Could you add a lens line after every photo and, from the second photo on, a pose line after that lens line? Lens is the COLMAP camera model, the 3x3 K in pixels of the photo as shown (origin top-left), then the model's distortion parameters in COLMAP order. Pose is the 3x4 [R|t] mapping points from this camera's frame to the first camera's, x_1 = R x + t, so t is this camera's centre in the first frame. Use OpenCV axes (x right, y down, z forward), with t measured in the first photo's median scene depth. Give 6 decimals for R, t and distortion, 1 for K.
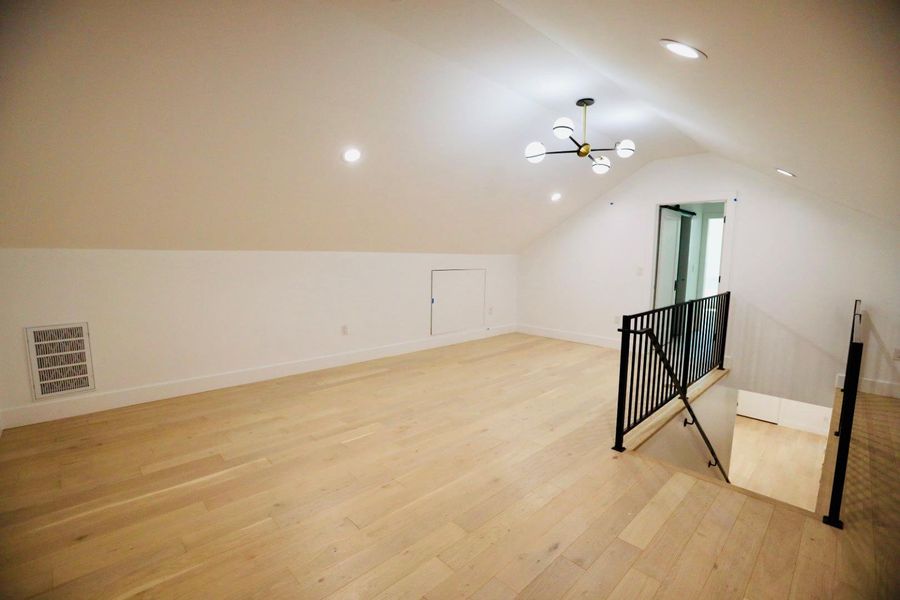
lens RADIAL K [[409.9, 0, 450.0], [0, 409.9, 300.0], [0, 0, 1]] dist [-0.056672, 0.024247]
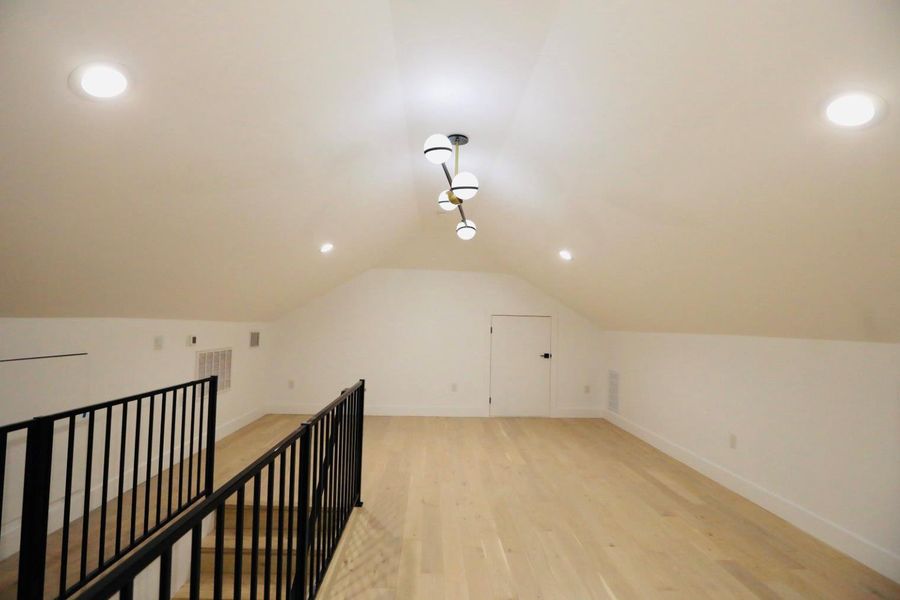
lens RADIAL K [[409.9, 0, 450.0], [0, 409.9, 300.0], [0, 0, 1]] dist [-0.056672, 0.024247]
pose [[-0.654176, -0.074197, -0.752694, 0.865469], [-0.115102, 0.993351, 0.002117, -0.167120], [0.747533, 0.088021, -0.658367, 1.433009]]
